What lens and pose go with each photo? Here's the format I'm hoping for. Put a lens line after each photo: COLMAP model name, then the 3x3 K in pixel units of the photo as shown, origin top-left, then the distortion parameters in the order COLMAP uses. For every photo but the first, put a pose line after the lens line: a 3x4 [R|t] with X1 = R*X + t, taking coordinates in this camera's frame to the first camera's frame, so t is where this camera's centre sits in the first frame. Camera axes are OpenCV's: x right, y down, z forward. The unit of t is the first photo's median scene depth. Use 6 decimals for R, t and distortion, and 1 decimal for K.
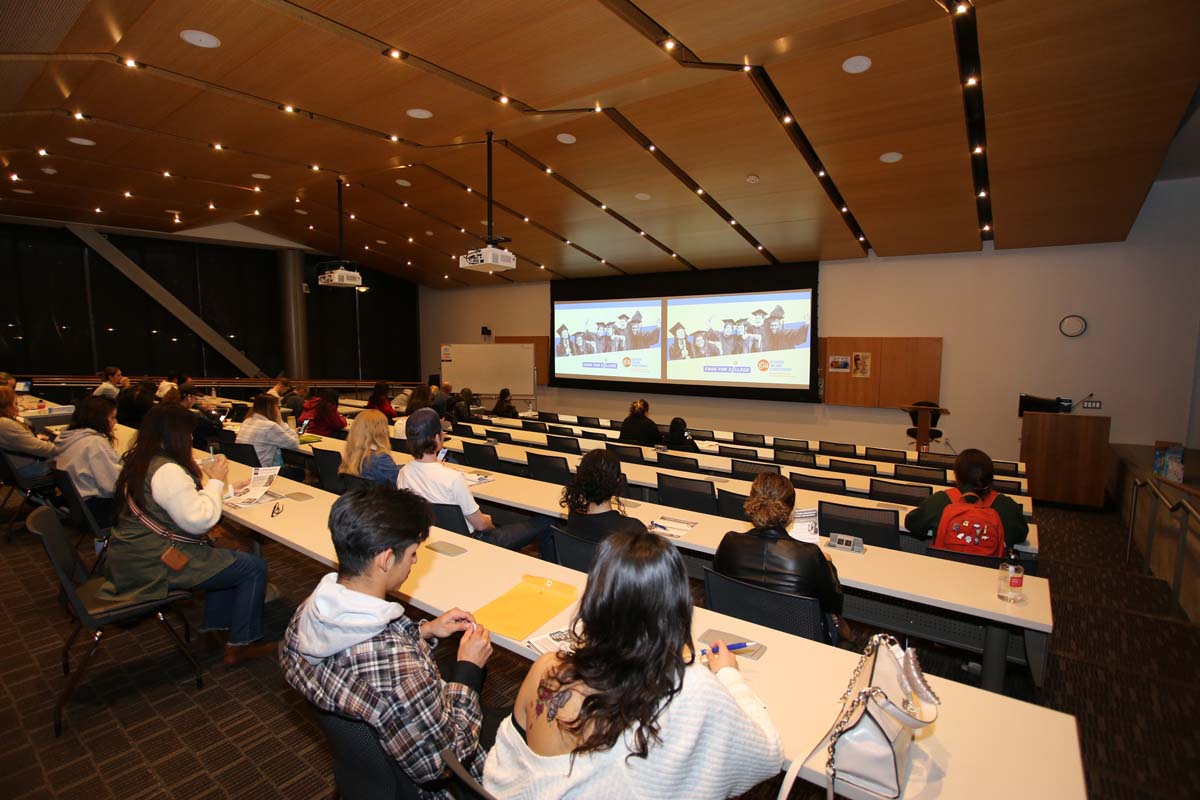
lens RADIAL K [[583.3, 0, 592.3], [0, 583.3, 403.4], [0, 0, 1]] dist [0.037270, 0.000158]
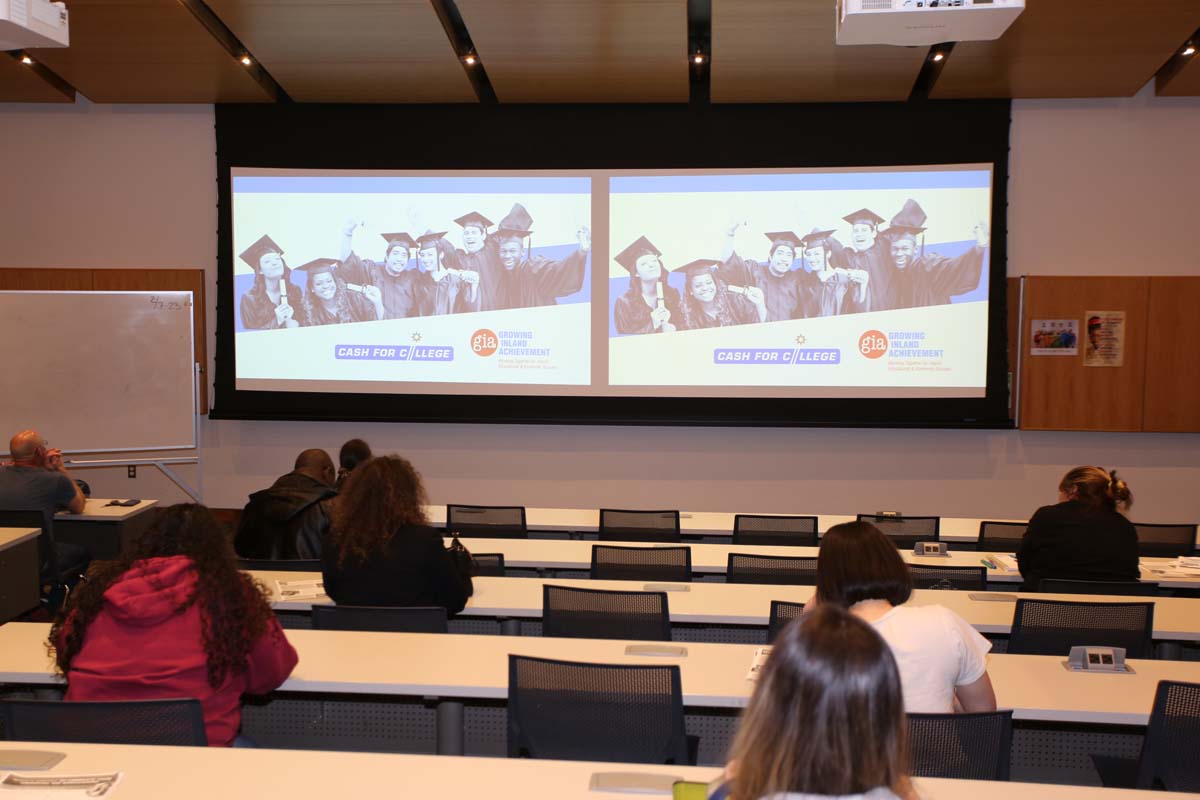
lens RADIAL K [[1392.8, 0, 598.6], [0, 1392.8, 403.4], [0, 0, 1]] dist [0.161718, 0.000000]
pose [[0.860797, -0.042209, 0.507195, -0.346539], [0.053073, 0.998566, -0.006971, -0.024104], [-0.506174, 0.032919, 0.861803, 0.221479]]
